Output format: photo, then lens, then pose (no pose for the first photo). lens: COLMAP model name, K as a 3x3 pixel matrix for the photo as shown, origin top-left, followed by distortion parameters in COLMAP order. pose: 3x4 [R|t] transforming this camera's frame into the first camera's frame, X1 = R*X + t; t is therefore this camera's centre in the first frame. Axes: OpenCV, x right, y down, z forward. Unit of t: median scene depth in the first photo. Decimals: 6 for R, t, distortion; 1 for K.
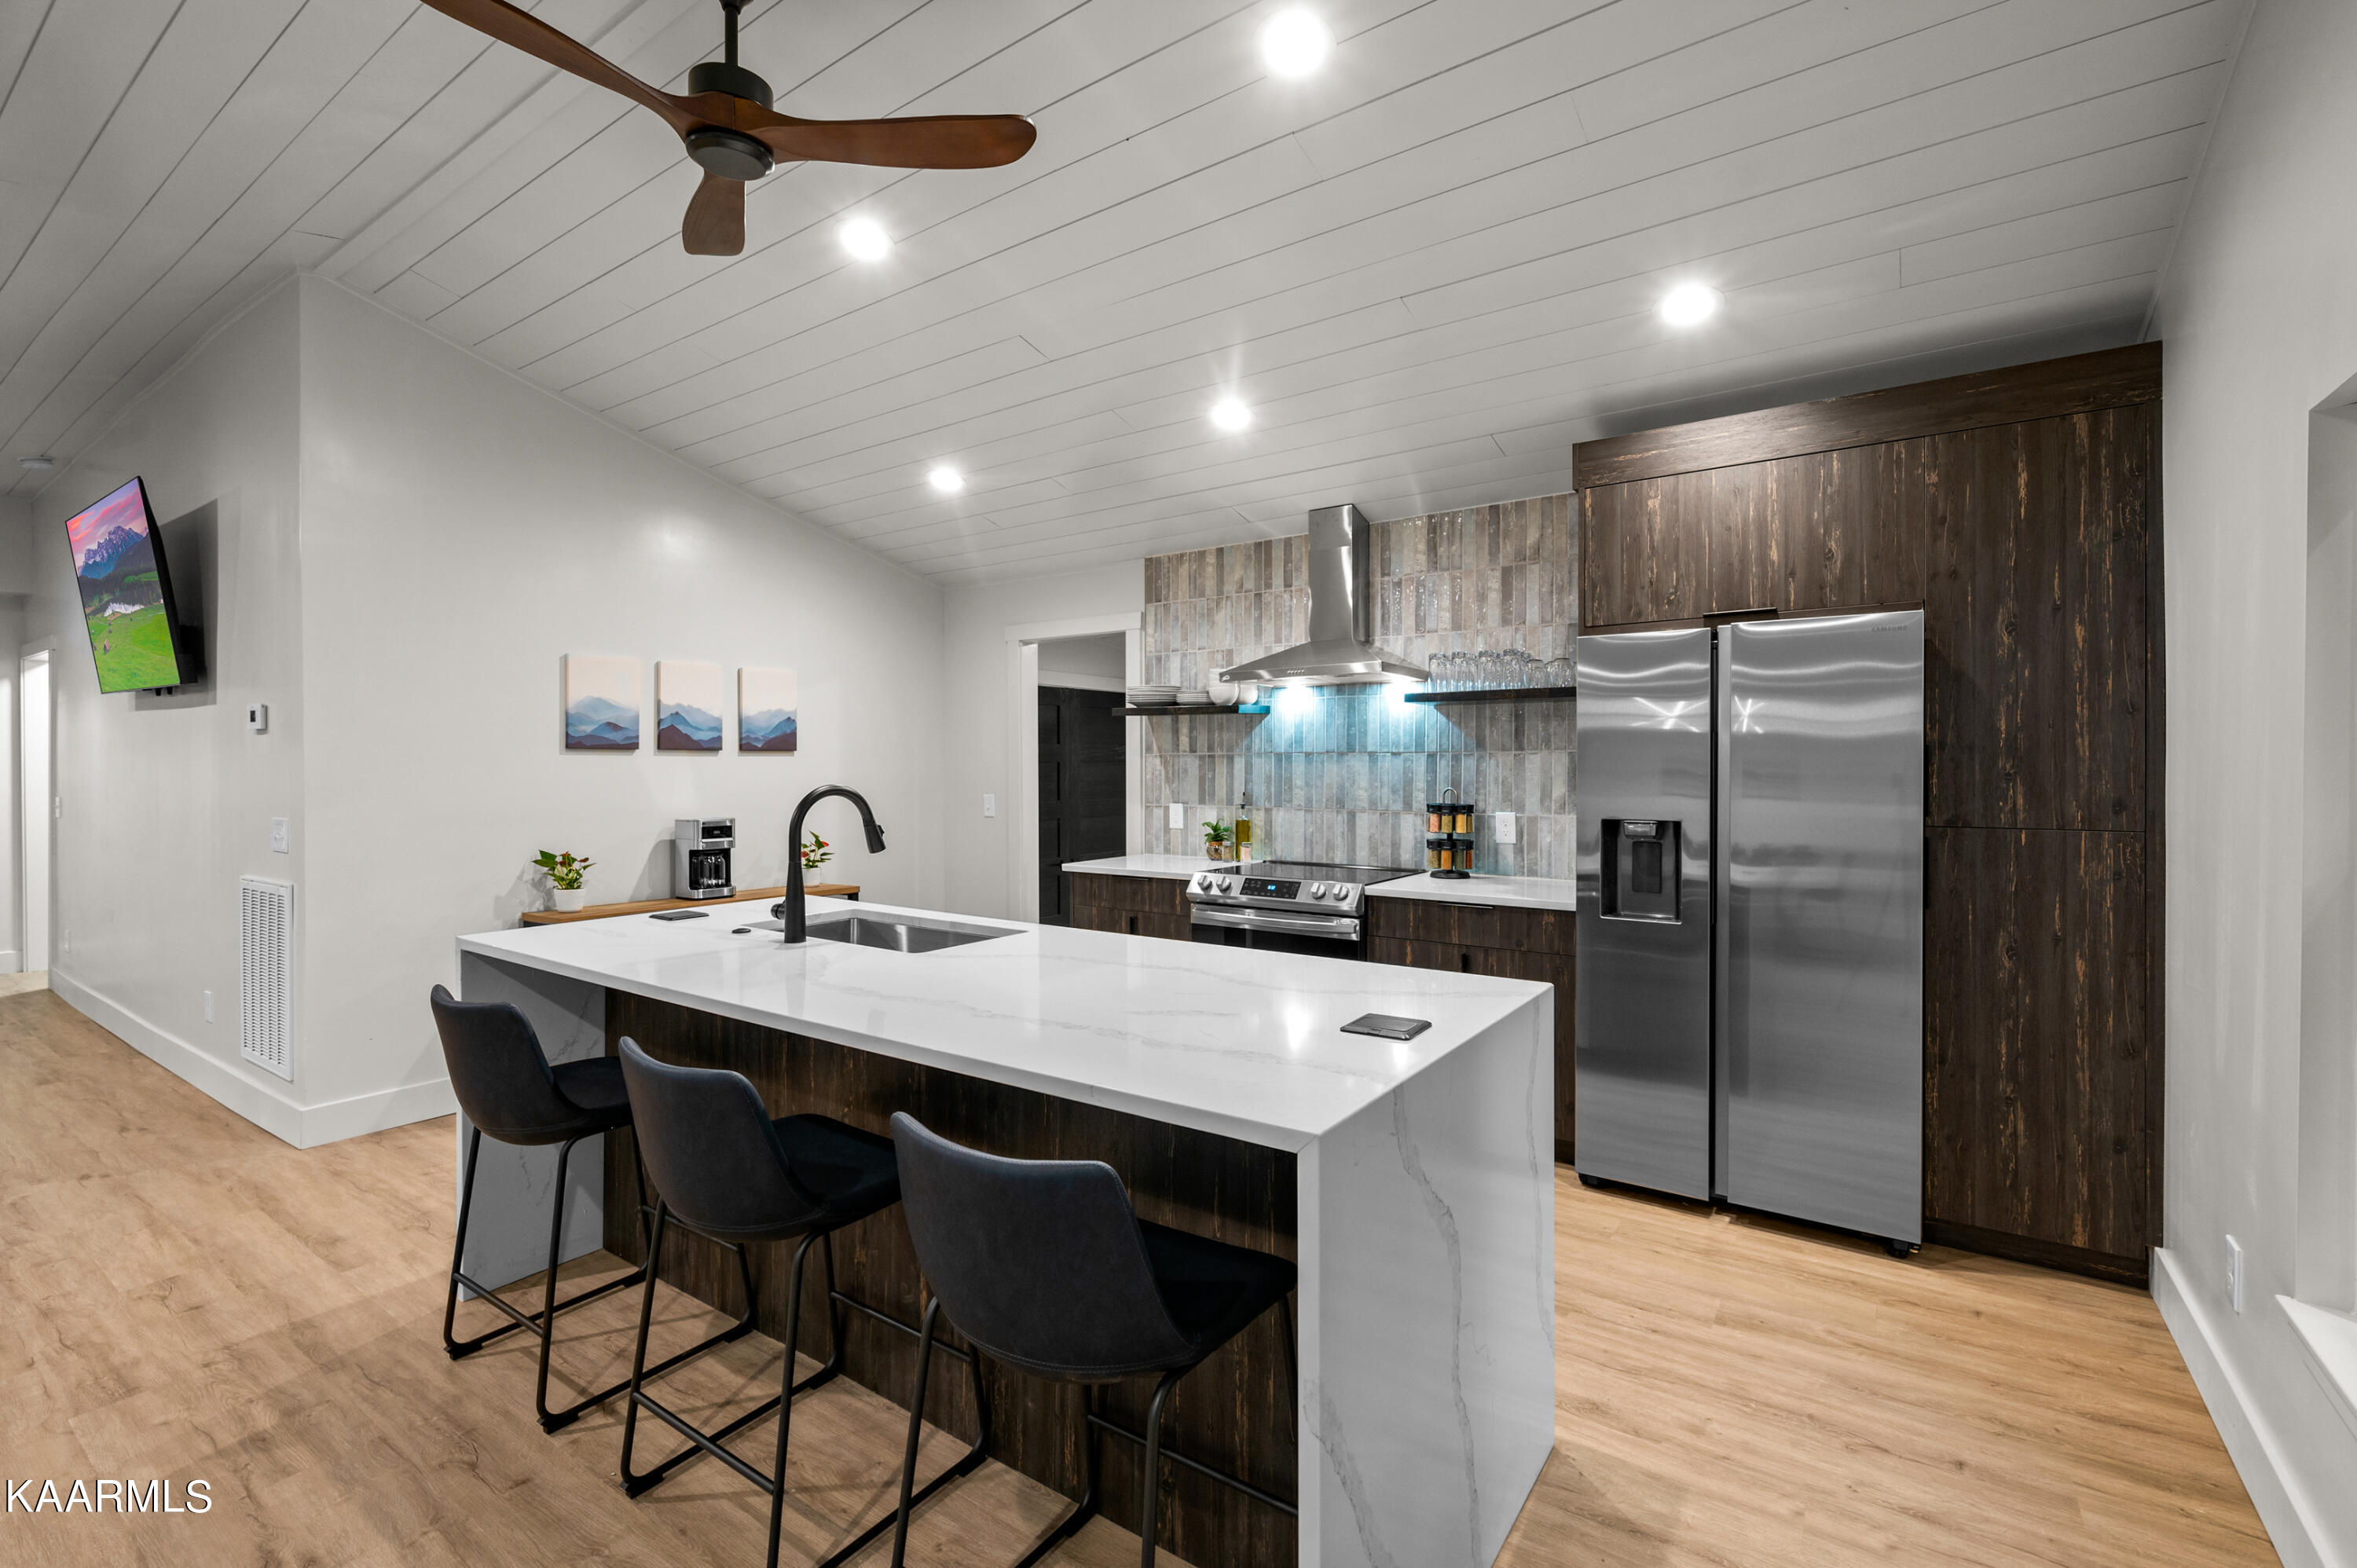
lens RADIAL K [[1038.9, 0, 1178.0], [0, 1038.9, 770.1], [0, 0, 1]] dist [-0.000163, -0.000462]
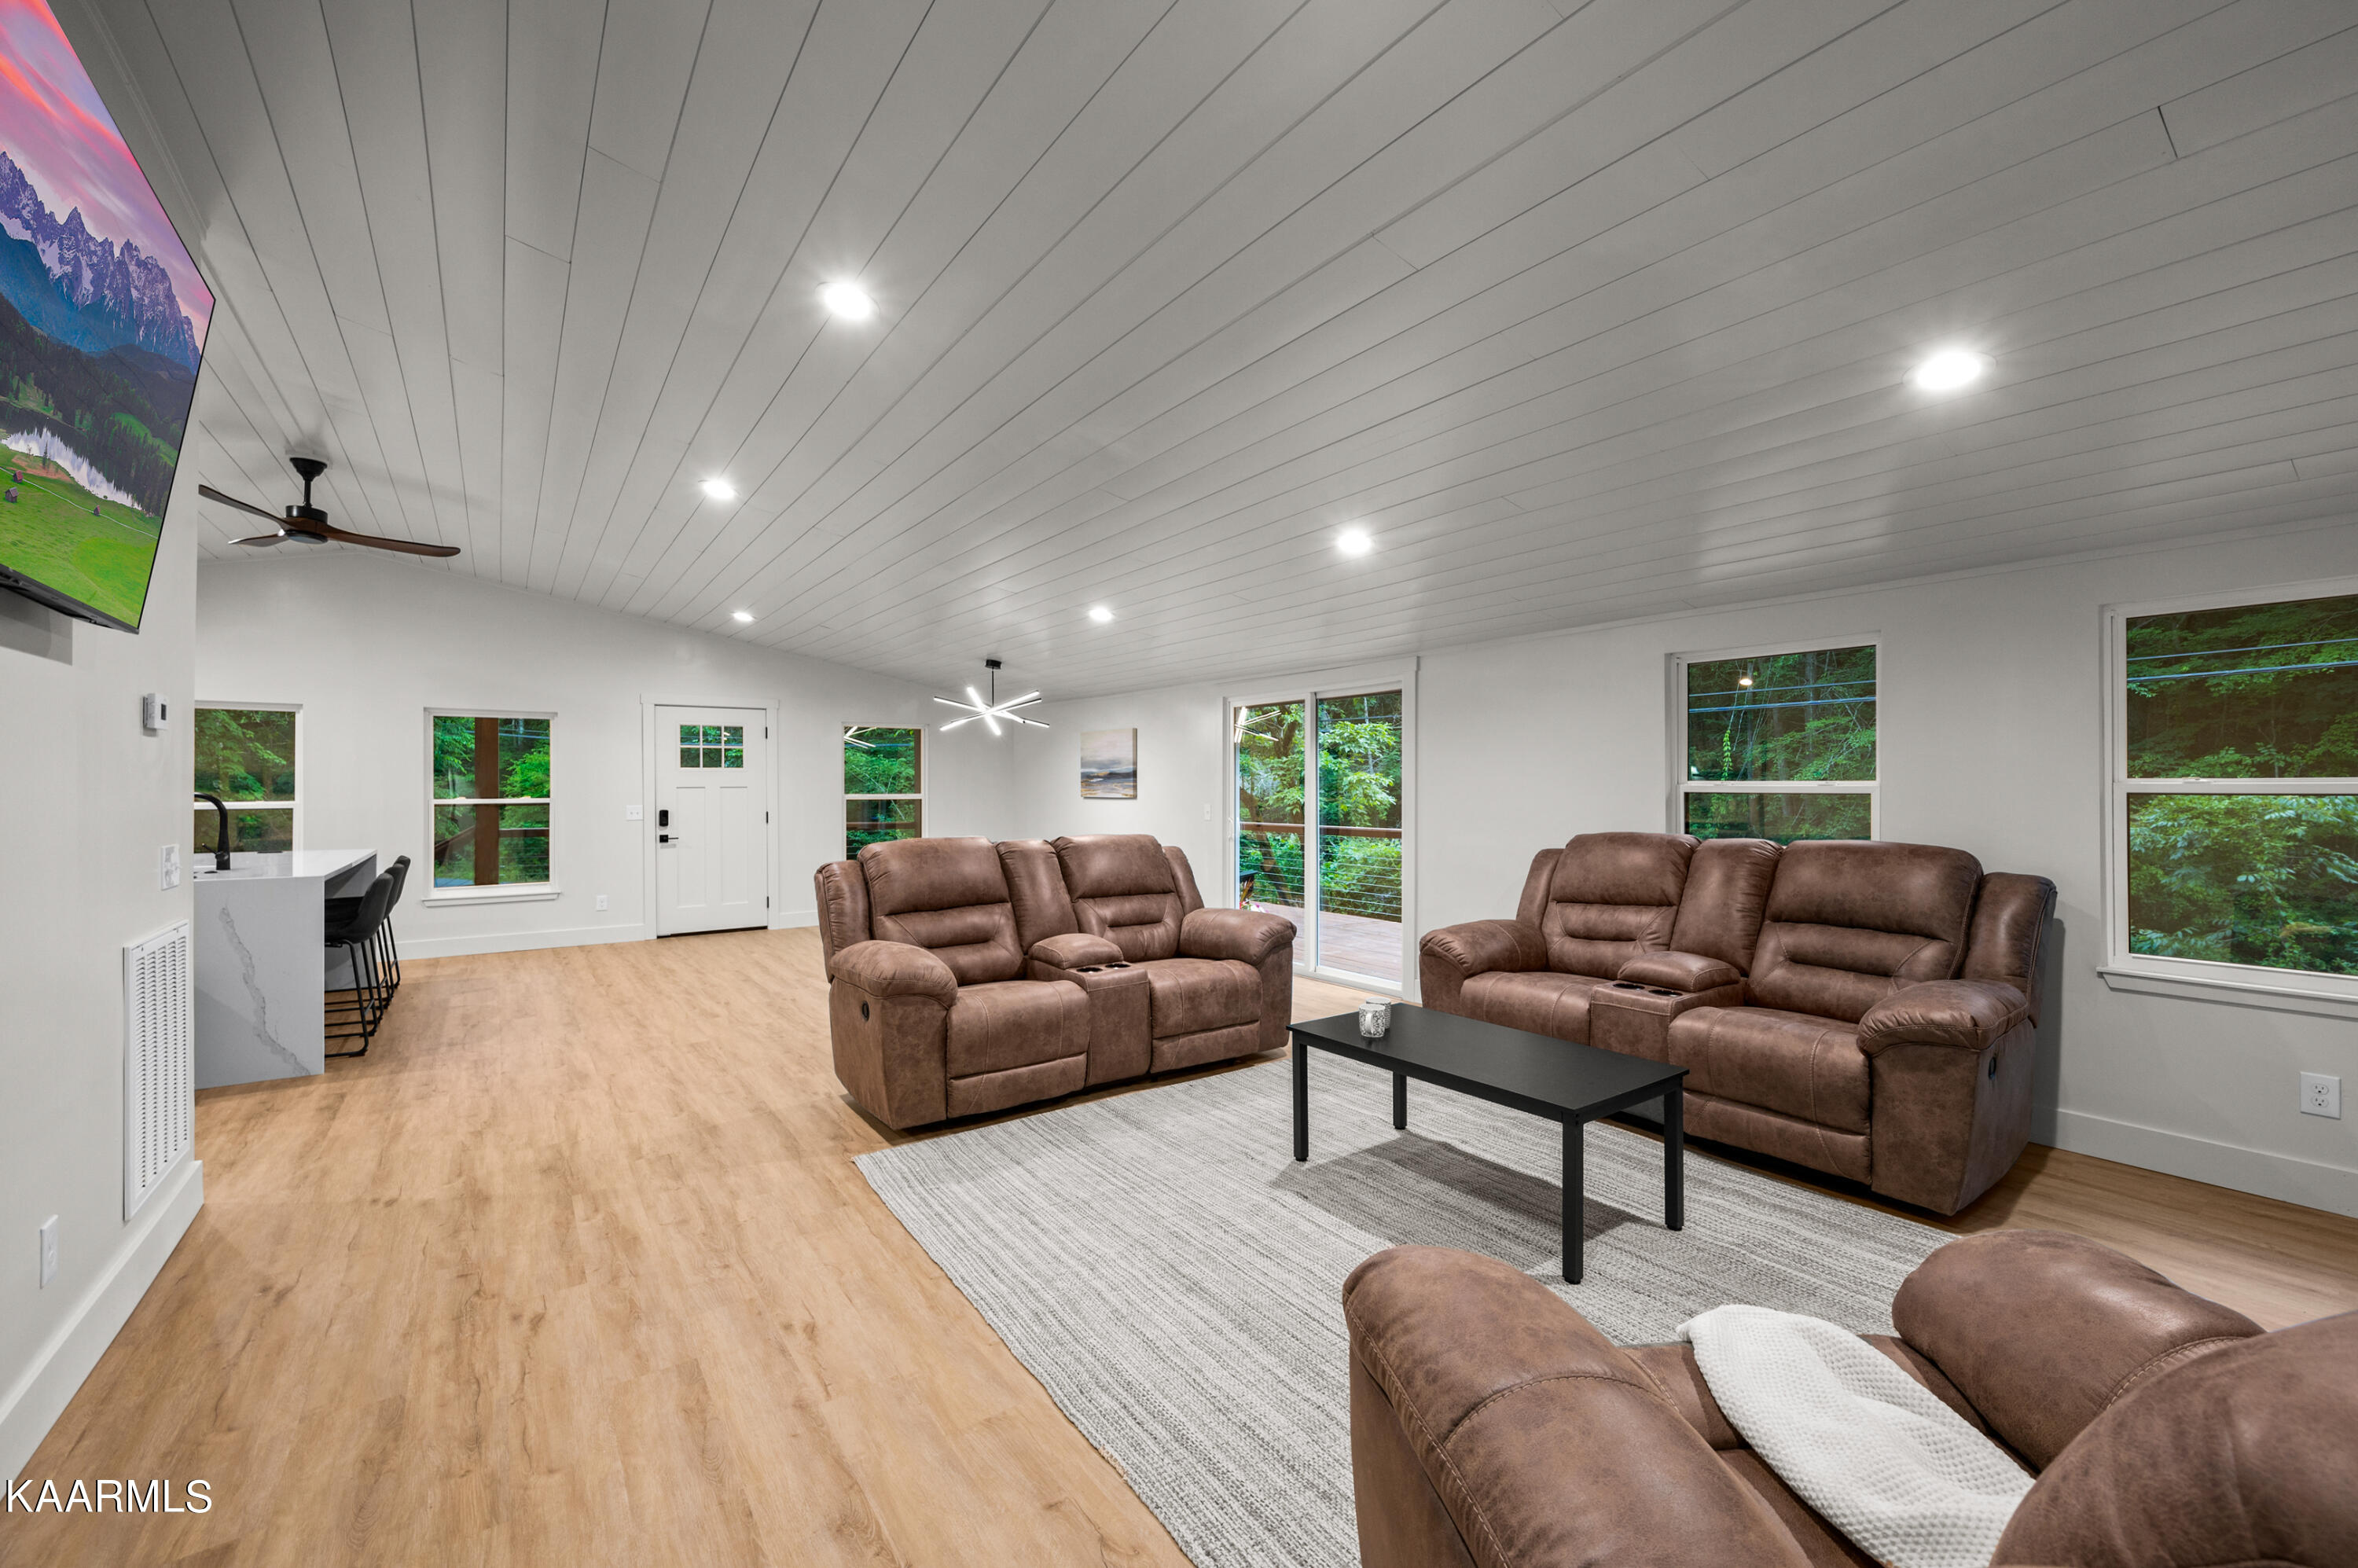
lens RADIAL K [[951.6, 0, 1176.8], [0, 951.6, 781.8], [0, 0, 1]] dist [-0.000214, 0.000172]
pose [[-0.943317, 0.003791, 0.331870, -1.596581], [0.003519, 0.999993, -0.001421, 0.002012], [-0.331873, -0.000172, -0.943324, 1.246338]]
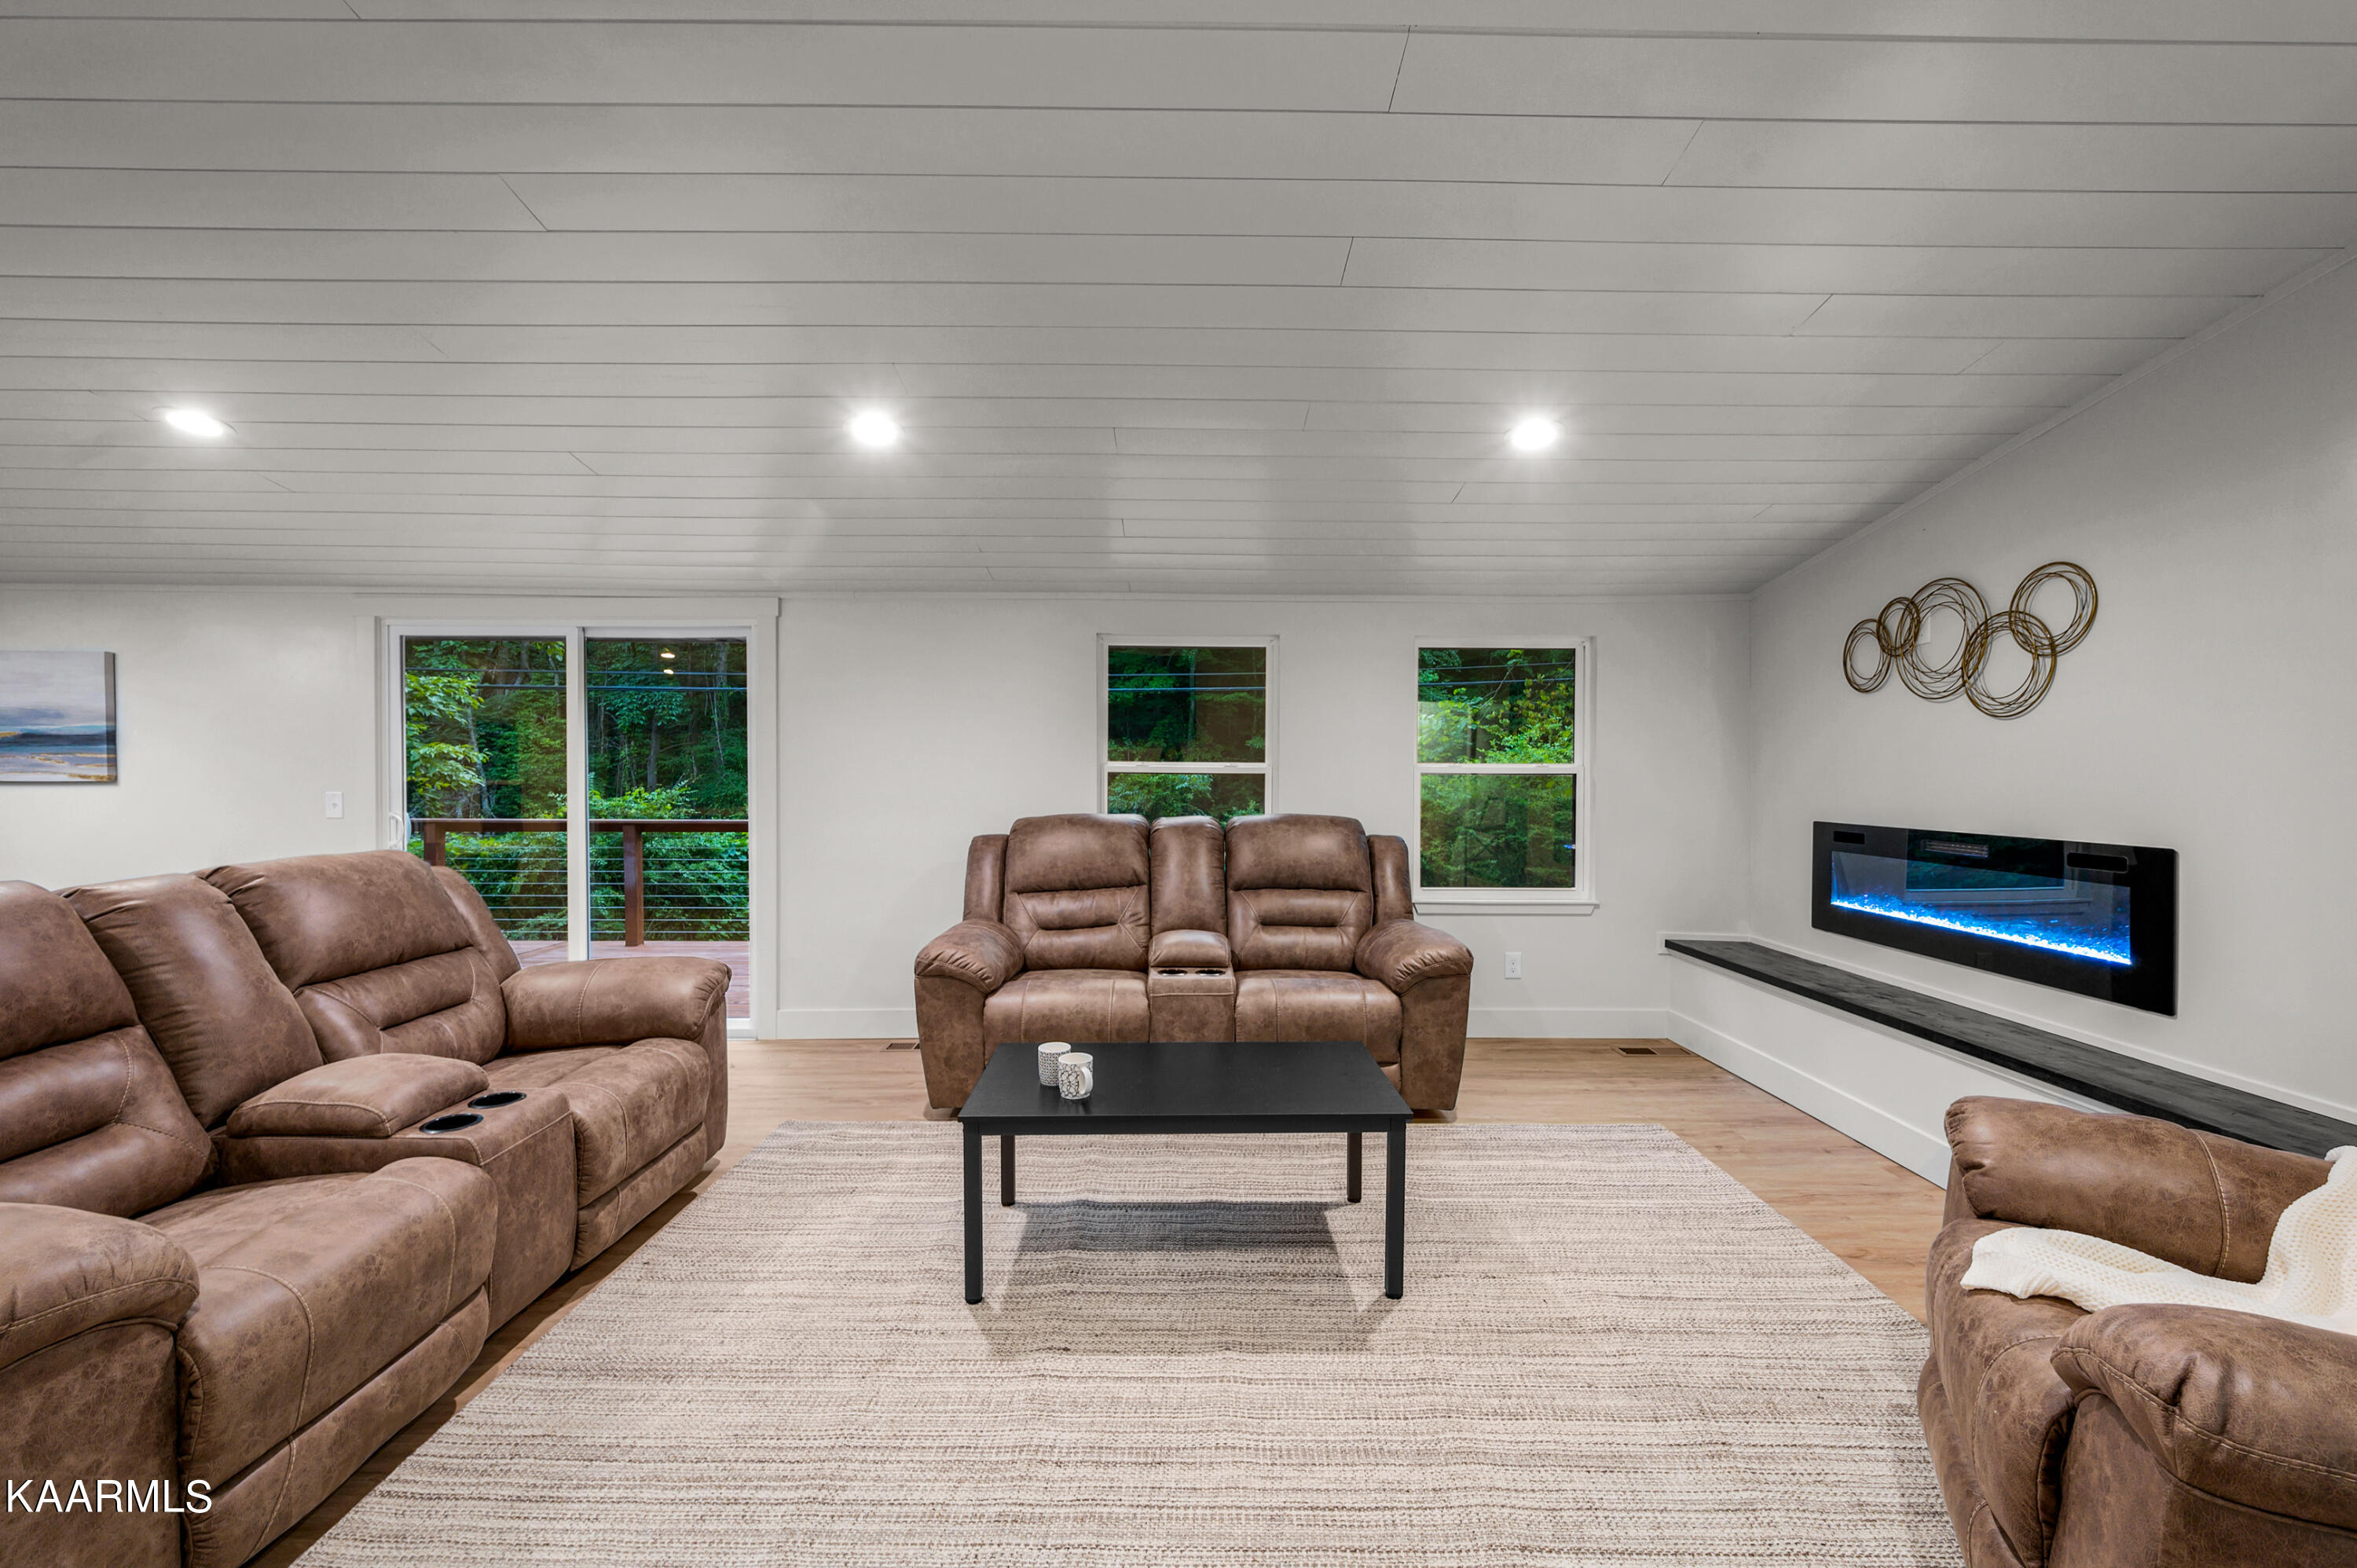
lens RADIAL K [[956.6, 0, 1177.5], [0, 956.6, 785.0], [0, 0, 1]] dist [-0.001504, -0.000195]
pose [[-0.812057, 0.008350, -0.583519, -1.220956], [-0.006905, 0.999690, 0.023915, 0.002147], [0.583538, 0.023450, -0.811747, 0.989386]]
